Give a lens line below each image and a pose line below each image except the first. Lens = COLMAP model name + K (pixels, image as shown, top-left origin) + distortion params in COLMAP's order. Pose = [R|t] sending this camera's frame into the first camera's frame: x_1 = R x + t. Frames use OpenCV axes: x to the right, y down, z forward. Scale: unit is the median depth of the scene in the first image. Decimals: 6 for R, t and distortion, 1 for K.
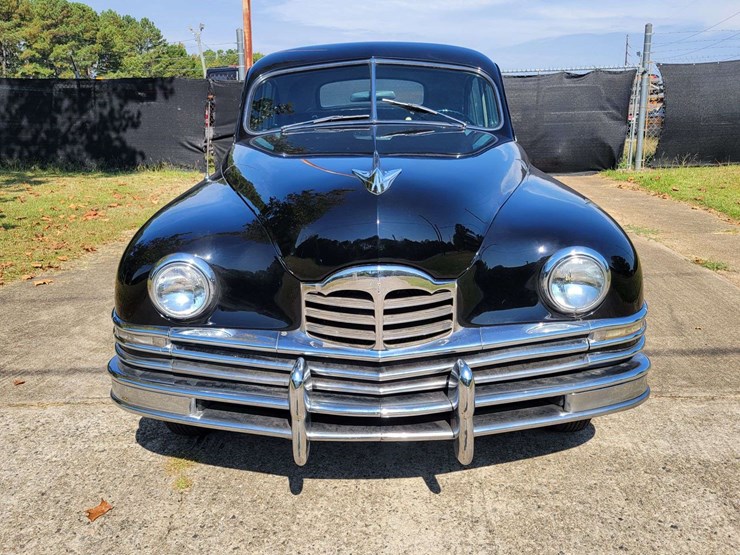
lens RADIAL K [[689.7, 0, 370.0], [0, 689.7, 277.5], [0, 0, 1]] dist [0.026725, -0.010979]
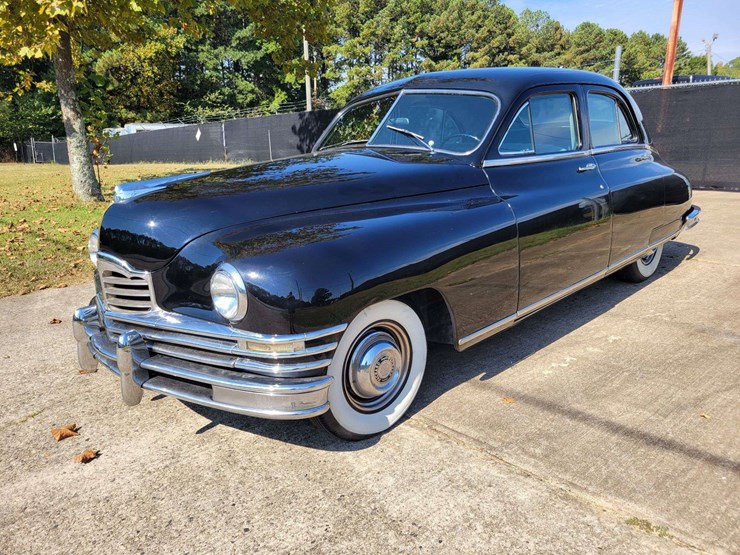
lens RADIAL K [[604.0, 0, 443.1], [0, 604.0, 294.0], [0, 0, 1]] dist [0.022426, -0.000846]
pose [[0.692196, 0.184276, -0.697787, 1.122295], [-0.149684, 0.982486, 0.110977, -0.141757], [0.706017, 0.027630, 0.707656, 0.477927]]
